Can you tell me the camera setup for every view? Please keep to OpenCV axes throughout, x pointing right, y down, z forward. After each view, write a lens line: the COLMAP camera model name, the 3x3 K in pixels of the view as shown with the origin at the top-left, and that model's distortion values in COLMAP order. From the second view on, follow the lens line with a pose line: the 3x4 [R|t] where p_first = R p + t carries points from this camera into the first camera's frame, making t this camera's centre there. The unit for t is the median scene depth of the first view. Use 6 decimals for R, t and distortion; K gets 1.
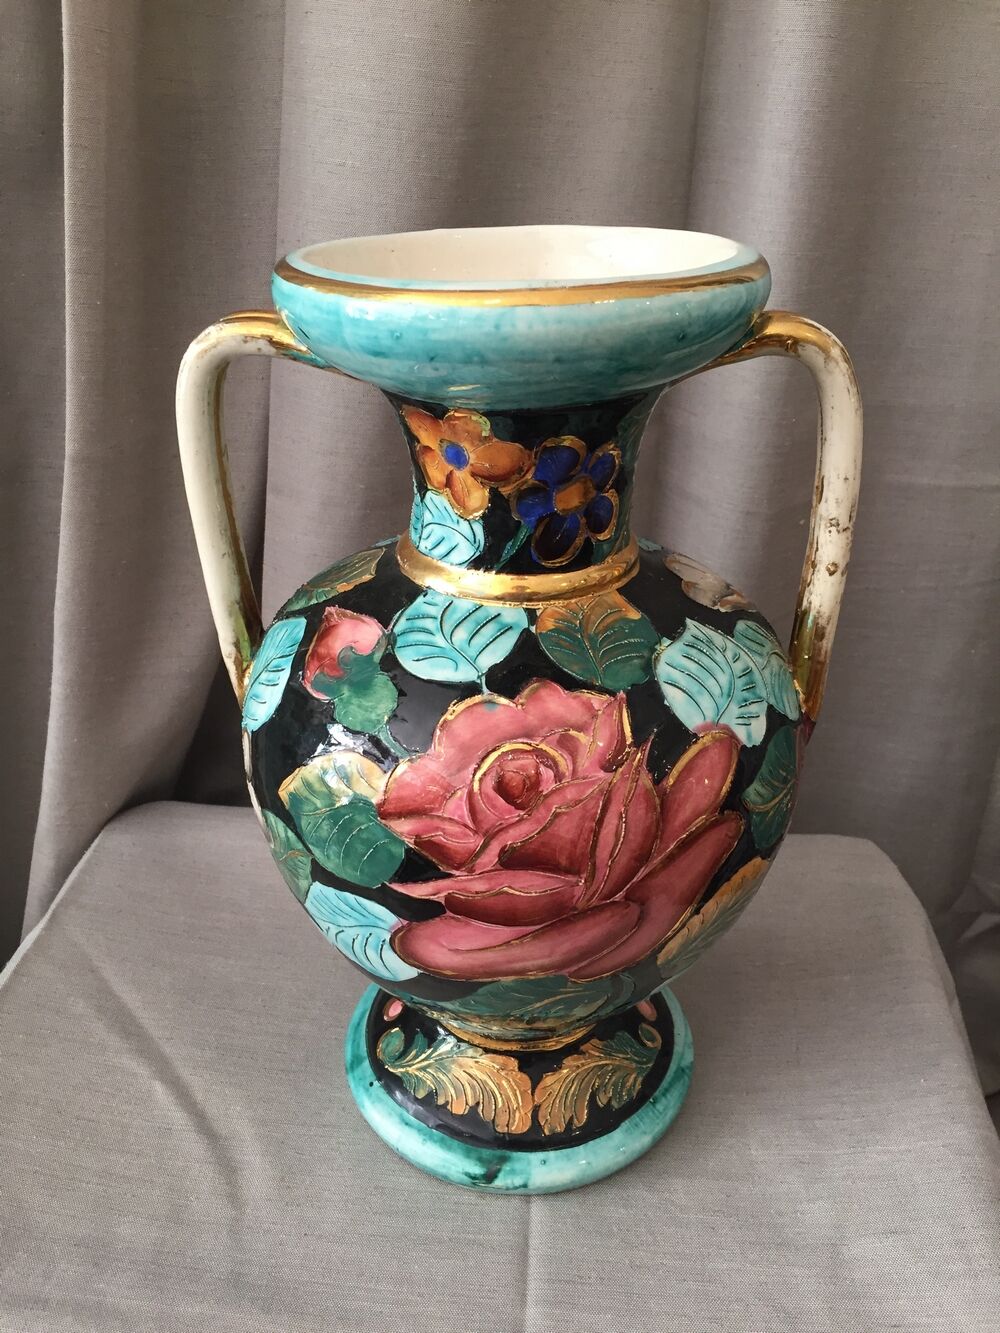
lens RADIAL K [[1272.1, 0, 499.4], [0, 1272.1, 653.2], [0, 0, 1]] dist [0.038591, 0.000000]
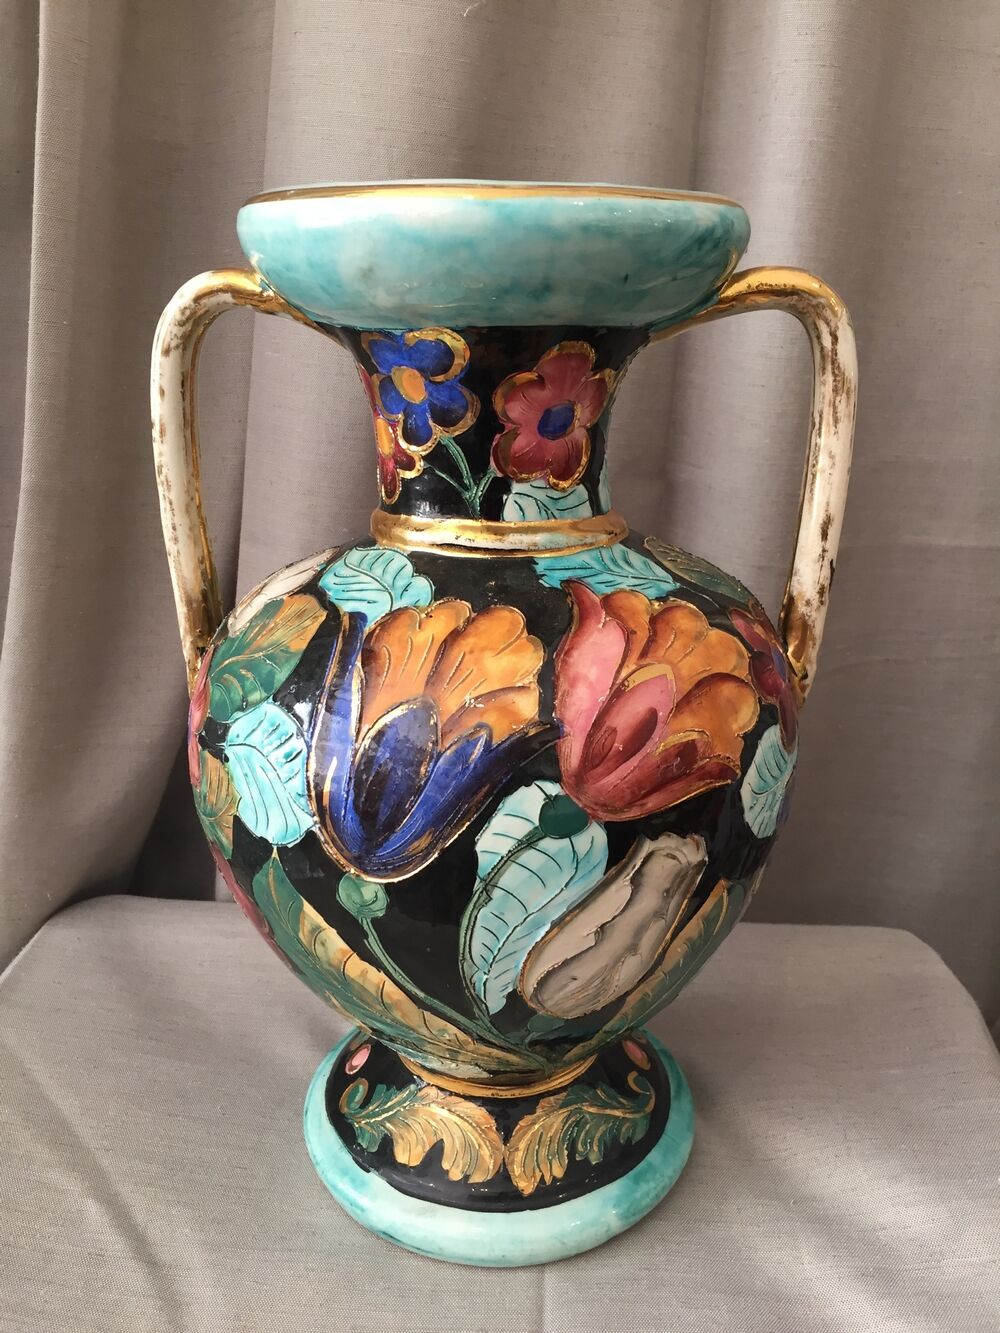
lens RADIAL K [[1272.1, 0, 504.0], [0, 1272.1, 663.7], [0, 0, 1]] dist [0.038591, 0.000000]
pose [[0.999724, -0.000988, 0.023491, -0.015239], [0.004472, 0.988867, -0.148735, 0.106532], [-0.023083, 0.148799, 0.988598, 0.103762]]
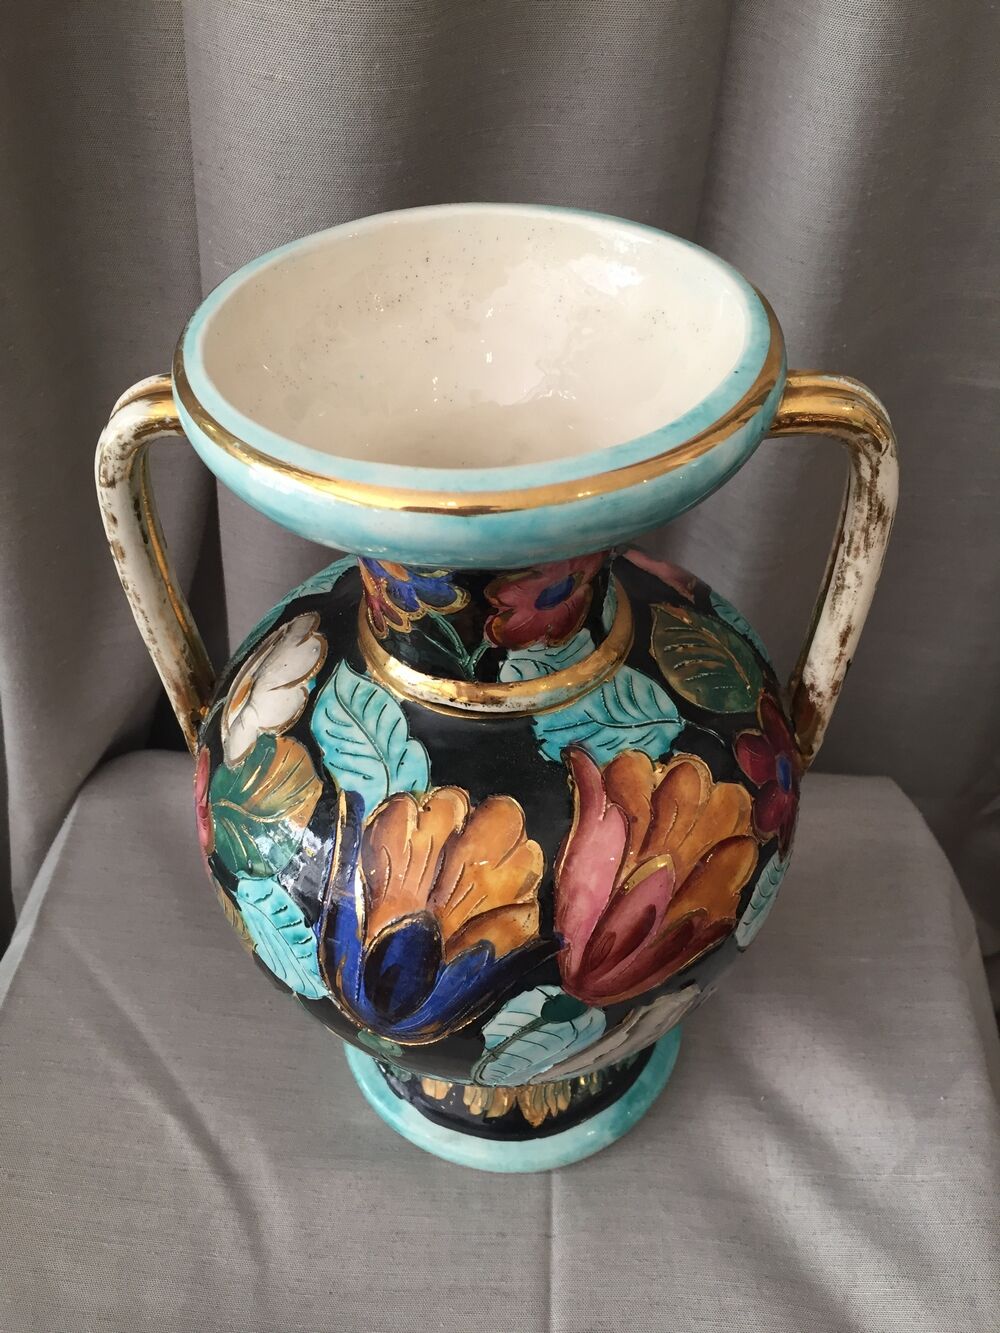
lens RADIAL K [[1272.1, 0, 503.0], [0, 1272.1, 683.2], [0, 0, 1]] dist [0.038591, 0.000000]
pose [[0.999414, -0.034085, 0.003077, -0.000090], [0.031111, 0.942311, 0.333290, -0.278766], [-0.014260, -0.332999, 0.942819, 0.159721]]
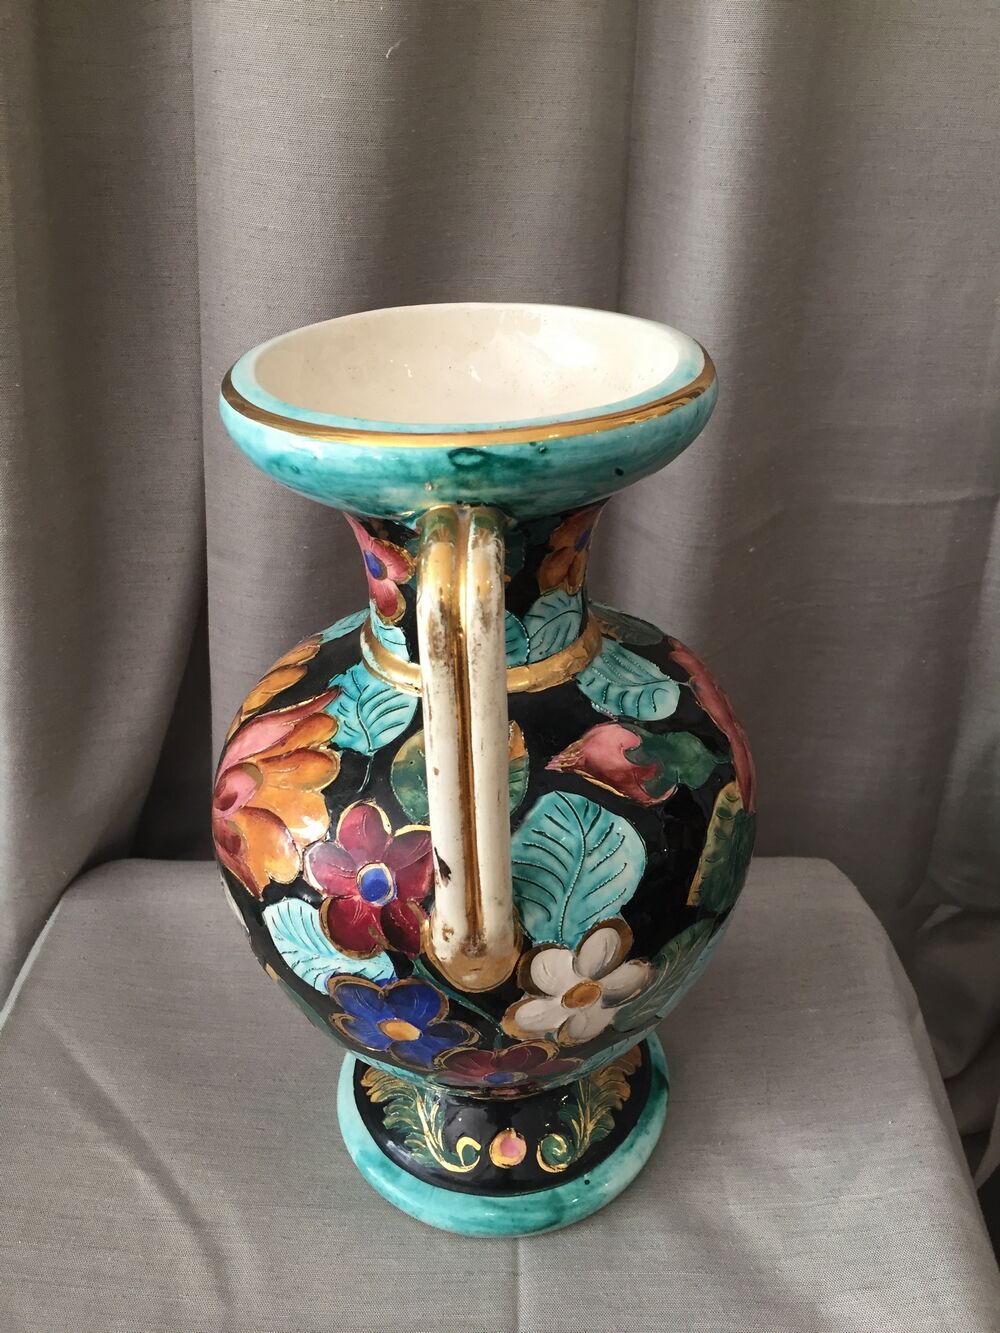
lens RADIAL K [[1272.1, 0, 500.0], [0, 1272.1, 656.4], [0, 0, 1]] dist [0.038591, 0.000000]
pose [[0.997764, -0.055020, 0.037940, -0.000435], [0.052144, 0.995966, 0.073023, -0.116954], [-0.041805, -0.070881, 0.996608, 0.013810]]
